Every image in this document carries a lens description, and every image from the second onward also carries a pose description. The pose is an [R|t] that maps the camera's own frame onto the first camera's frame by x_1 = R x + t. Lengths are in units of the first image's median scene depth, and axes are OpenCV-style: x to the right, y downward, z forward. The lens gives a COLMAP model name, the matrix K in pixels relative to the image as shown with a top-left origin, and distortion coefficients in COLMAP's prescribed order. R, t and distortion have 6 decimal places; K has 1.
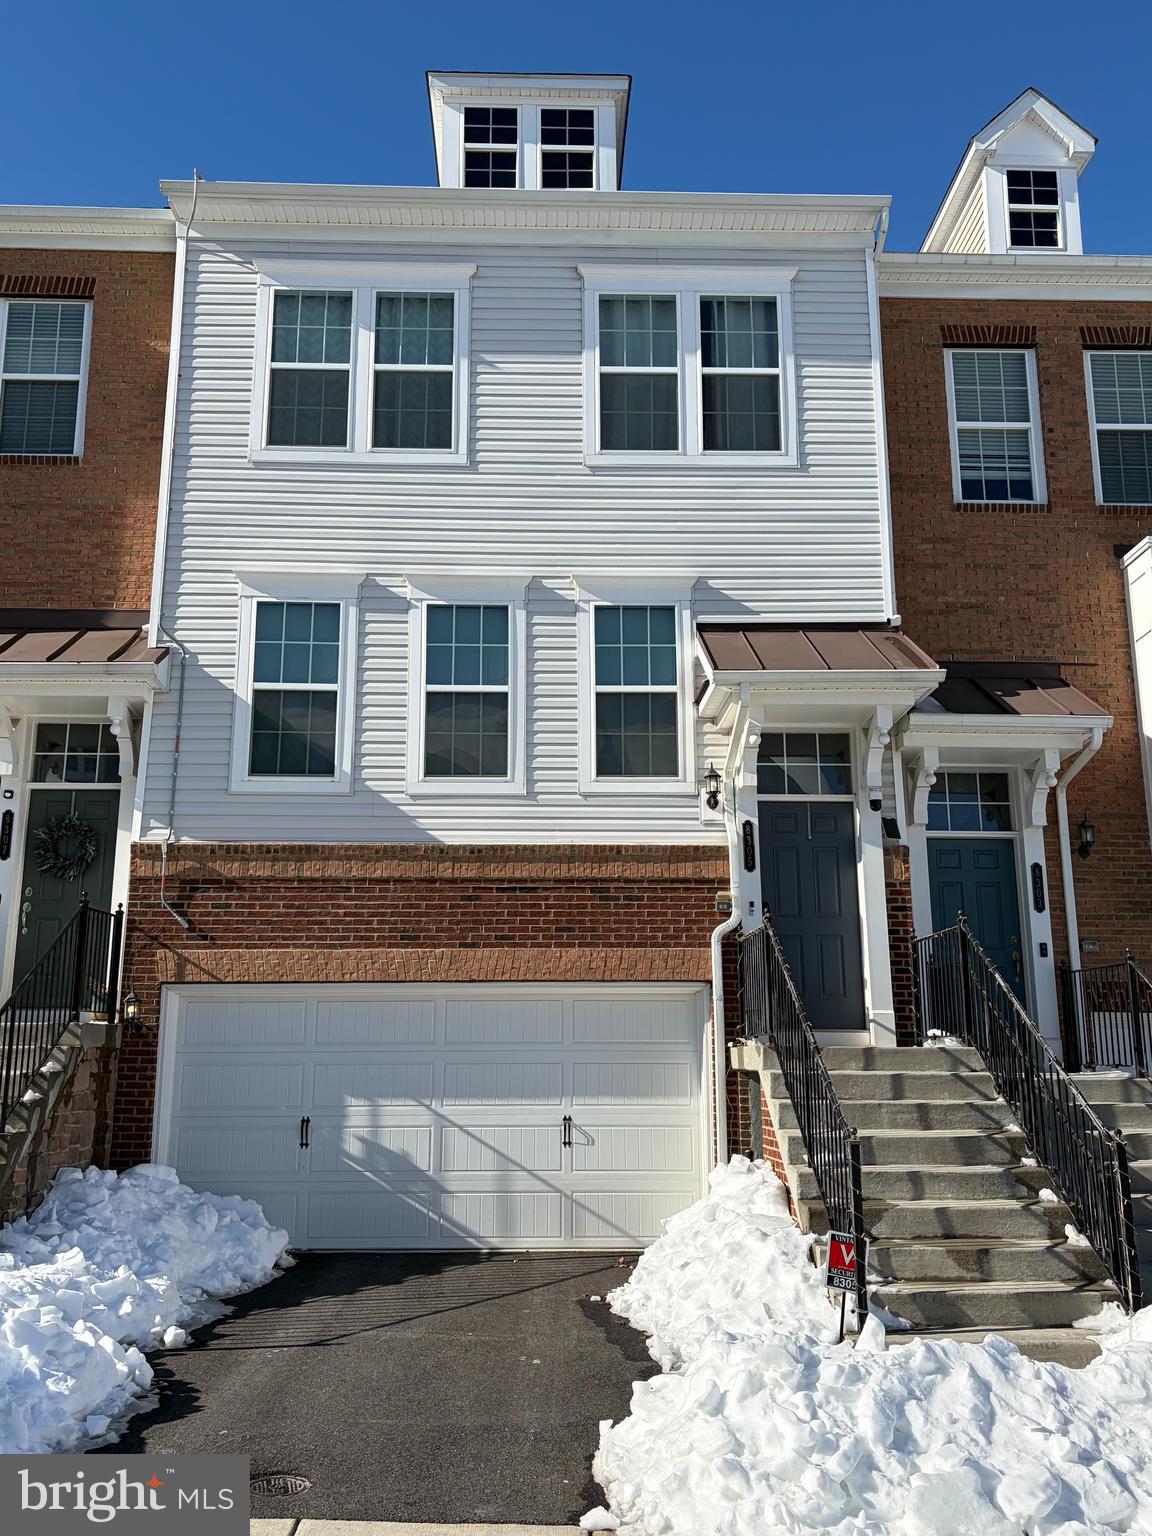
lens RADIAL K [[1334.7, 0, 574.2], [0, 1334.7, 765.2], [0, 0, 1]] dist [-0.021503, 0.005525]
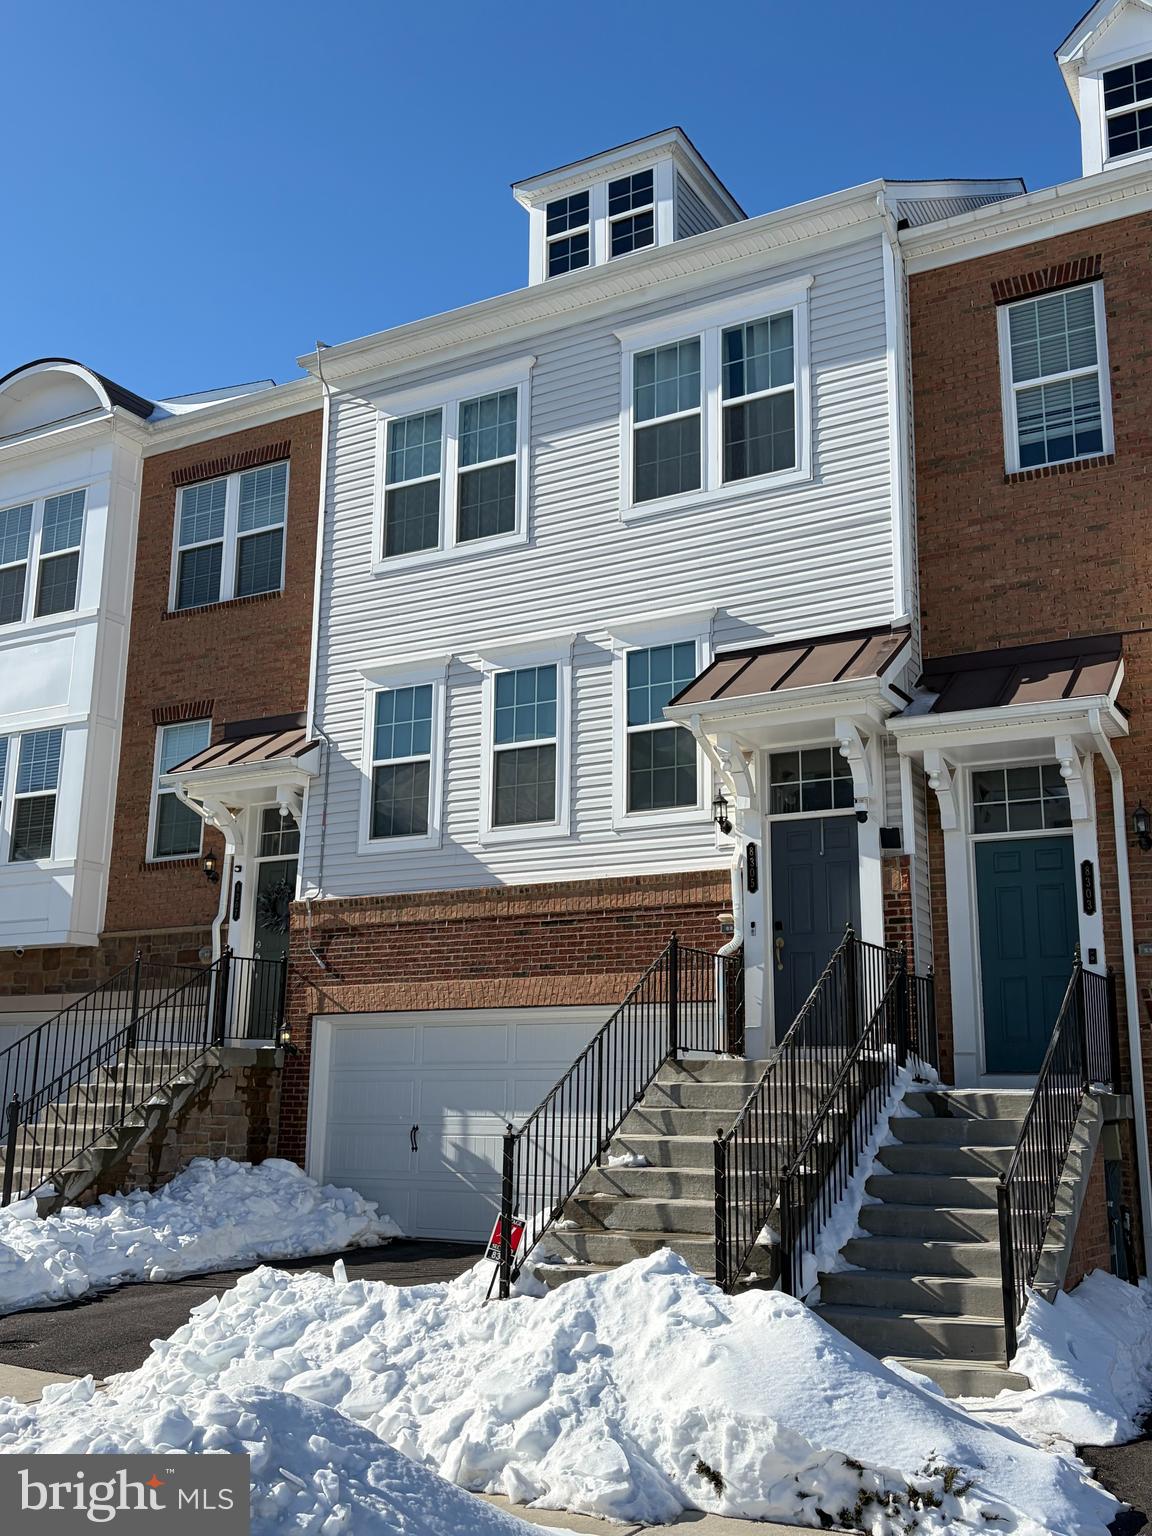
lens RADIAL K [[1477.1, 0, 579.1], [0, 1477.1, 770.3], [0, 0, 1]] dist [-0.008233, 0.000000]
pose [[0.849499, -0.108428, -0.516328, 0.575875], [0.104253, 0.993855, -0.037184, 0.014021], [0.517187, -0.022241, 0.855583, -0.032719]]
